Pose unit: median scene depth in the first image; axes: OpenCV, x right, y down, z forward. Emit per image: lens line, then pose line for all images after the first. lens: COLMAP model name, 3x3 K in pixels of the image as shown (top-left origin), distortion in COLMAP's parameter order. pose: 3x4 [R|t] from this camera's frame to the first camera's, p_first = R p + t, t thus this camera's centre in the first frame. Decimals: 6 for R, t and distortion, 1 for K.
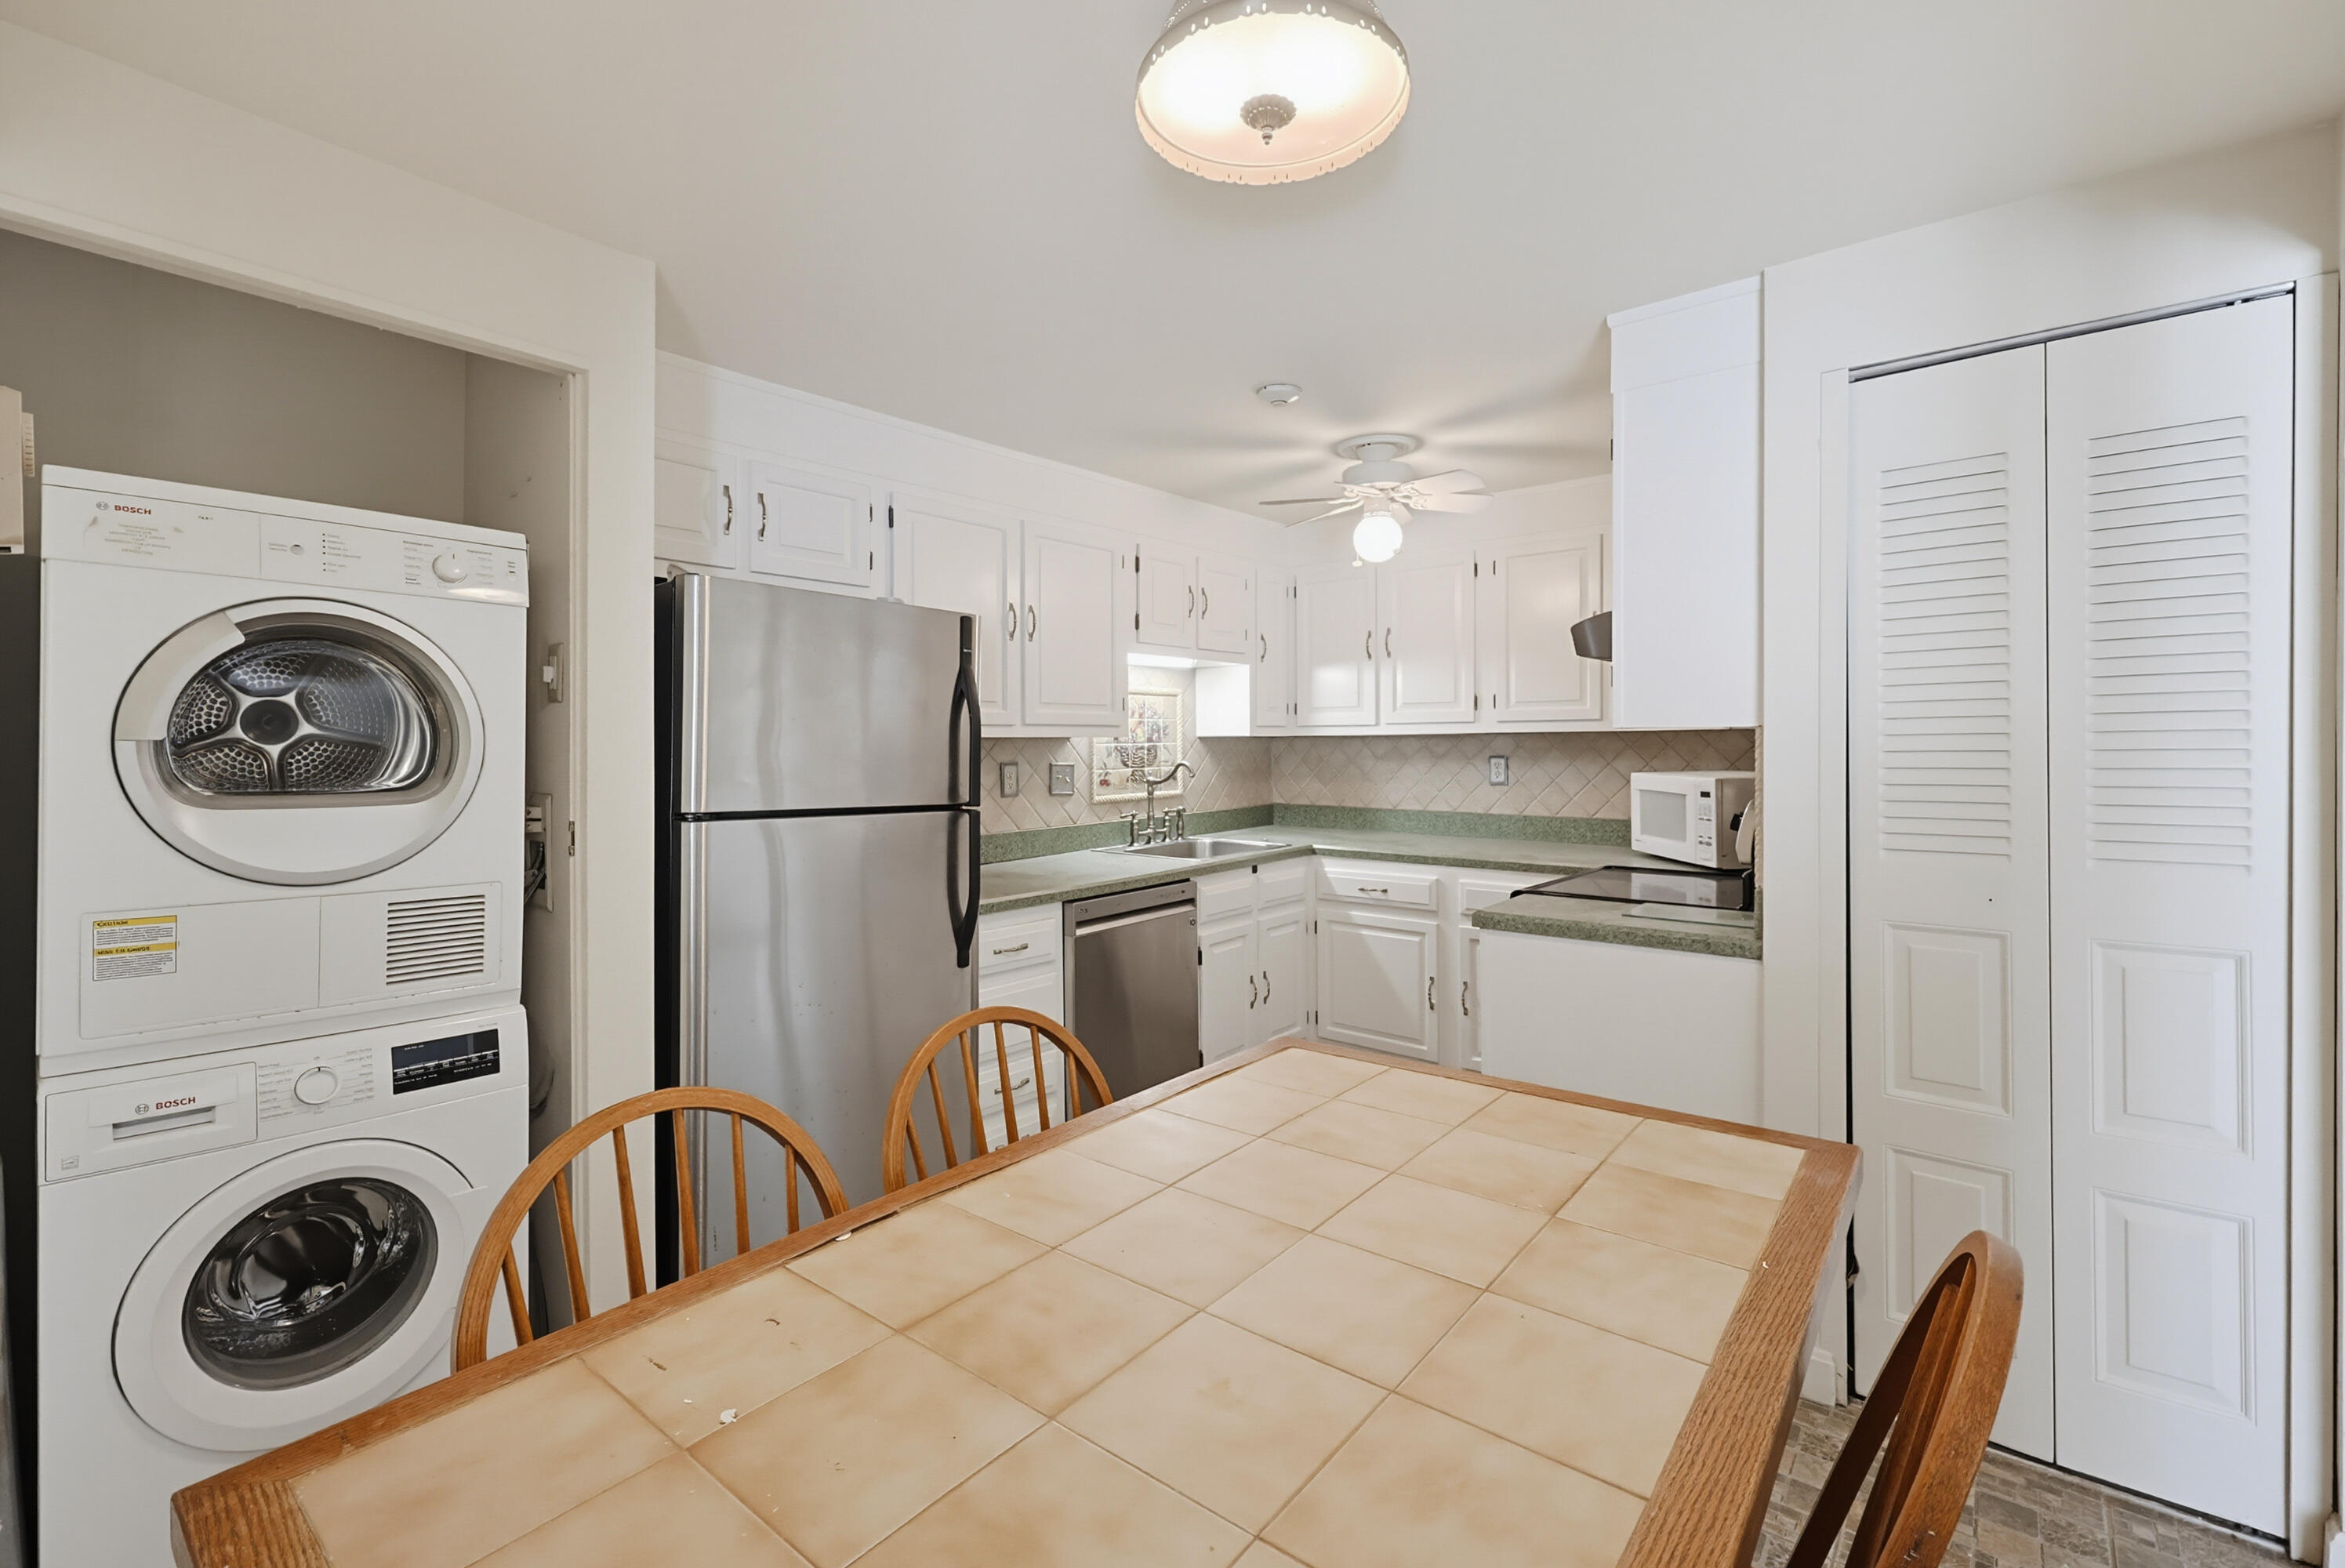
lens RADIAL K [[1022.1, 0, 1120.1], [0, 1022.1, 736.8], [0, 0, 1]] dist [0.003099, -0.000370]
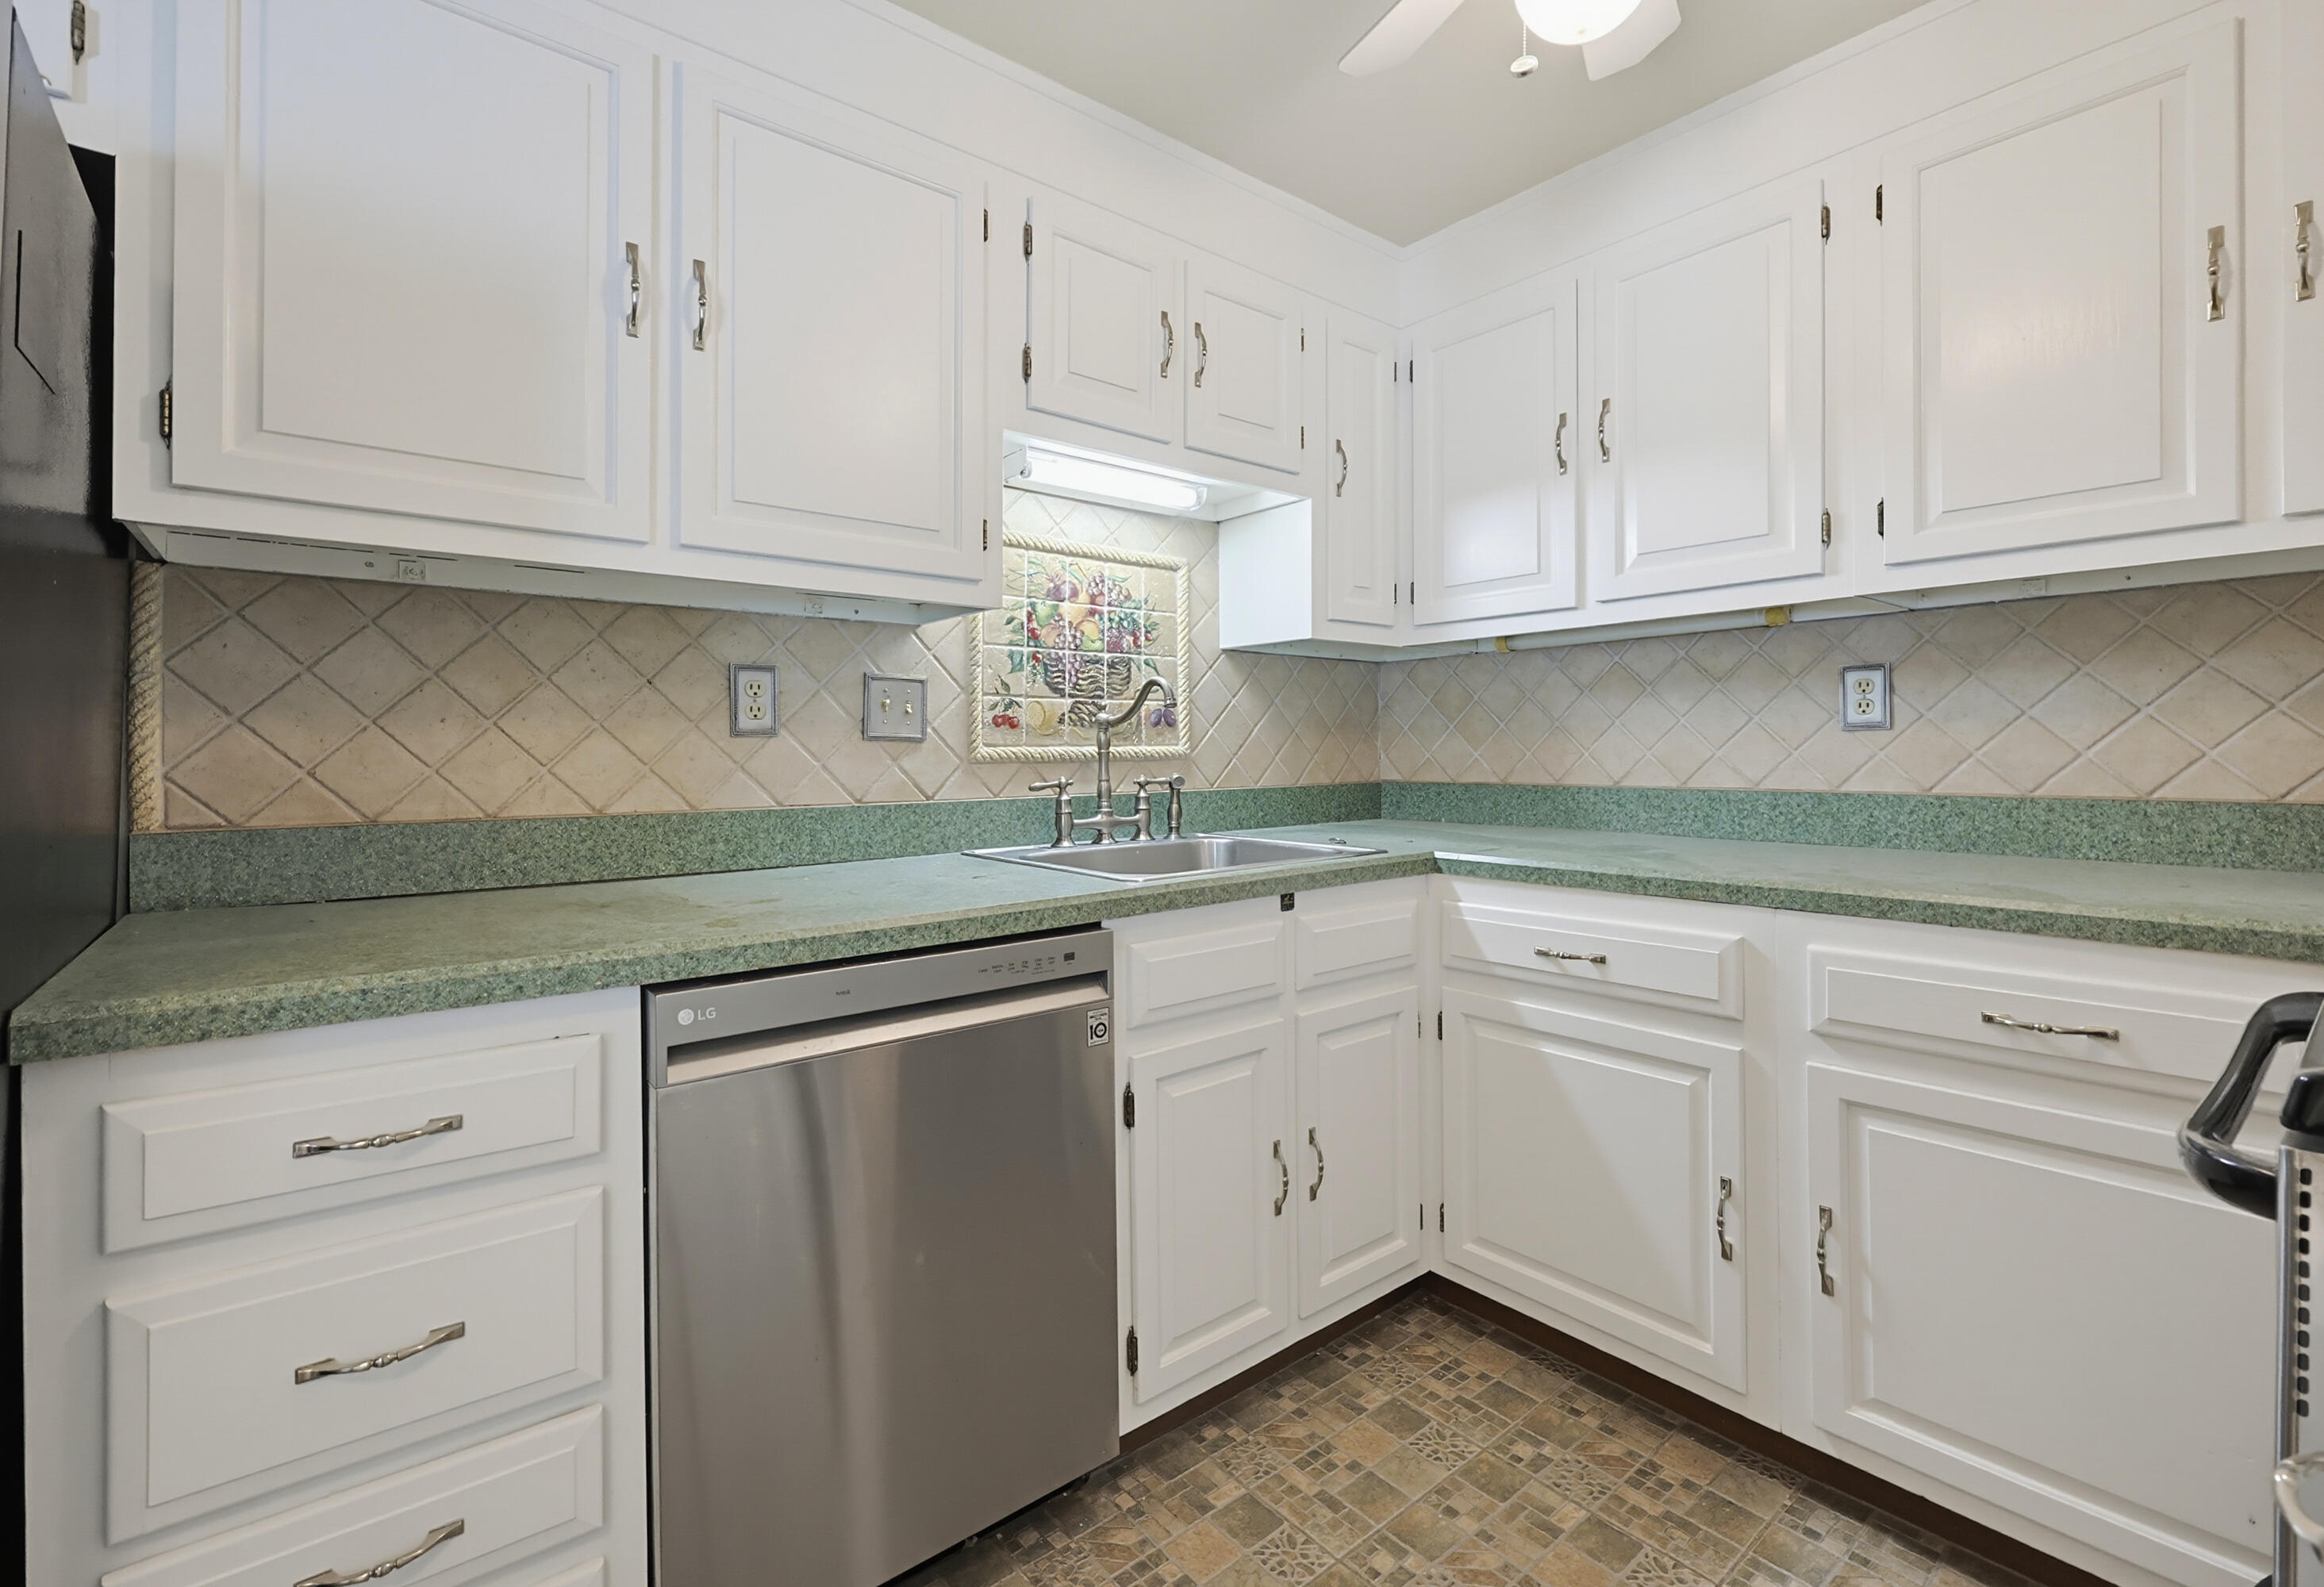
lens RADIAL K [[1018.6, 0, 1082.1], [0, 1018.6, 750.9], [0, 0, 1]] dist [-0.002384, 0.000114]
pose [[0.979120, -0.000328, -0.203282, 0.125424], [0.000646, 0.999999, 0.001498, 0.058415], [0.203281, -0.001598, 0.979119, 0.507907]]
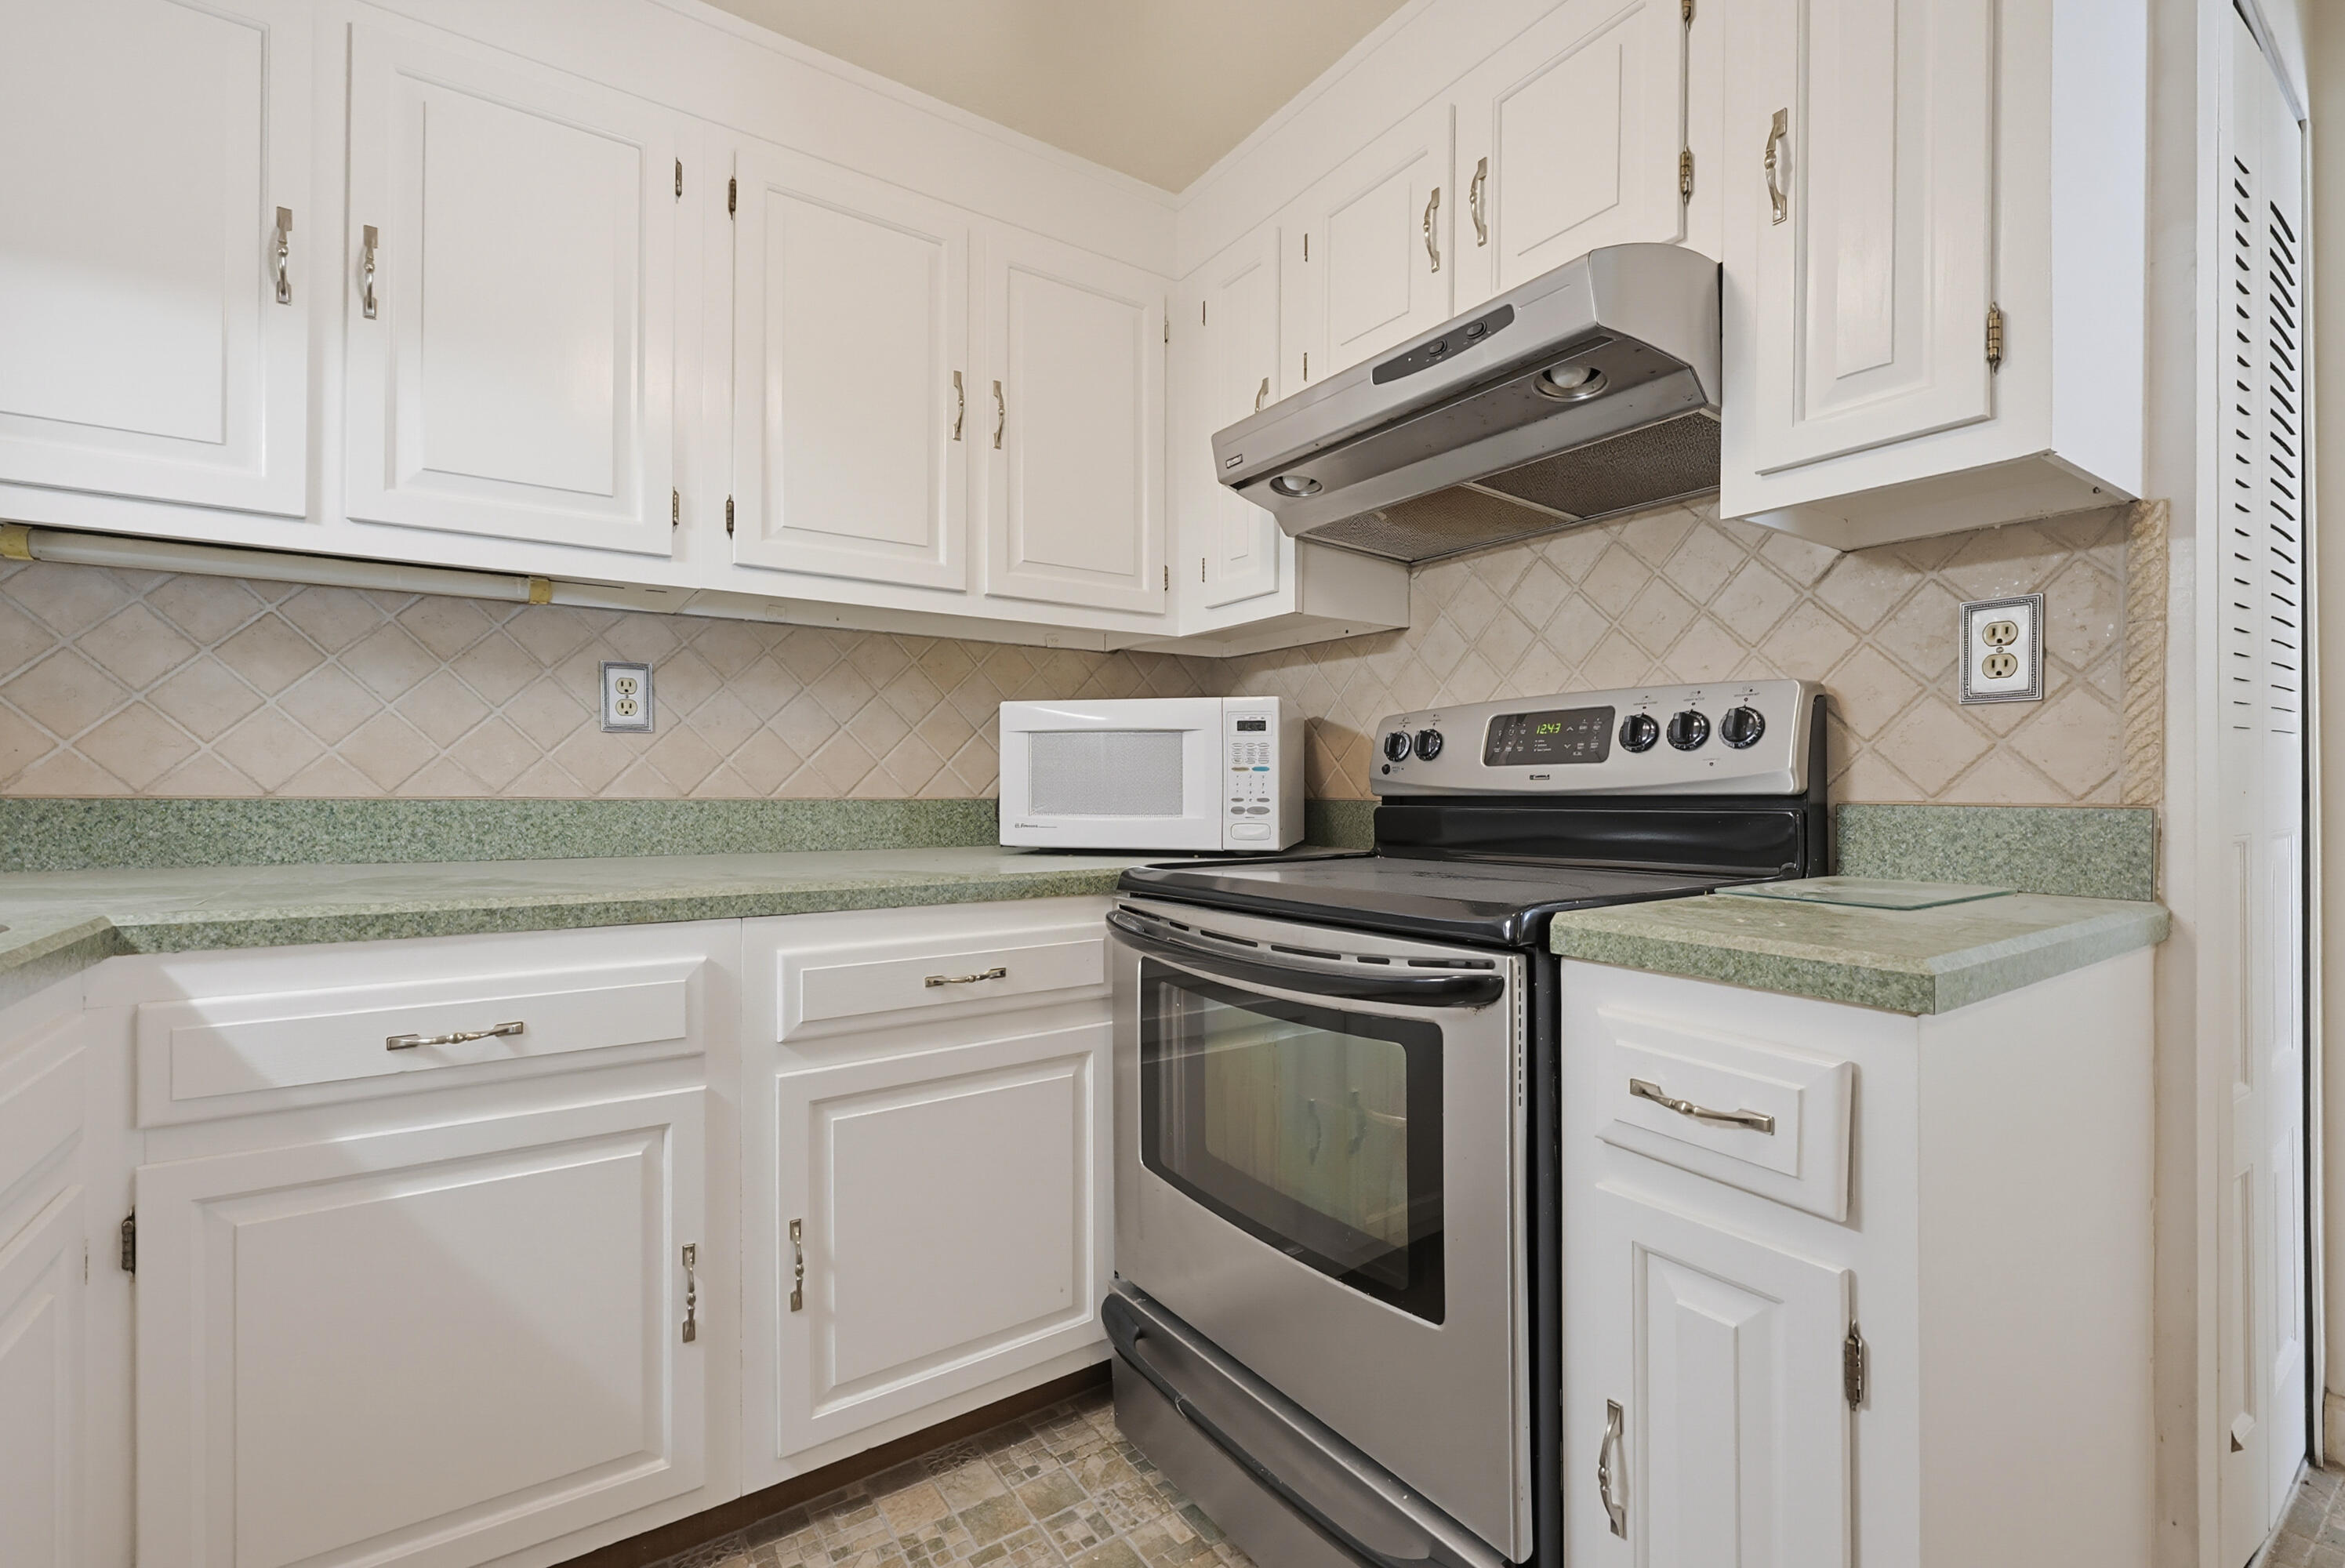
lens RADIAL K [[1022.1, 0, 1239.9], [0, 1022.1, 790.1], [0, 0, 1]] dist [0.003099, -0.000370]
pose [[0.218958, 0.007246, 0.975707, 0.007284], [-0.011583, 0.999921, -0.004827, 0.074060], [-0.975666, -0.010245, 0.219025, 0.685795]]
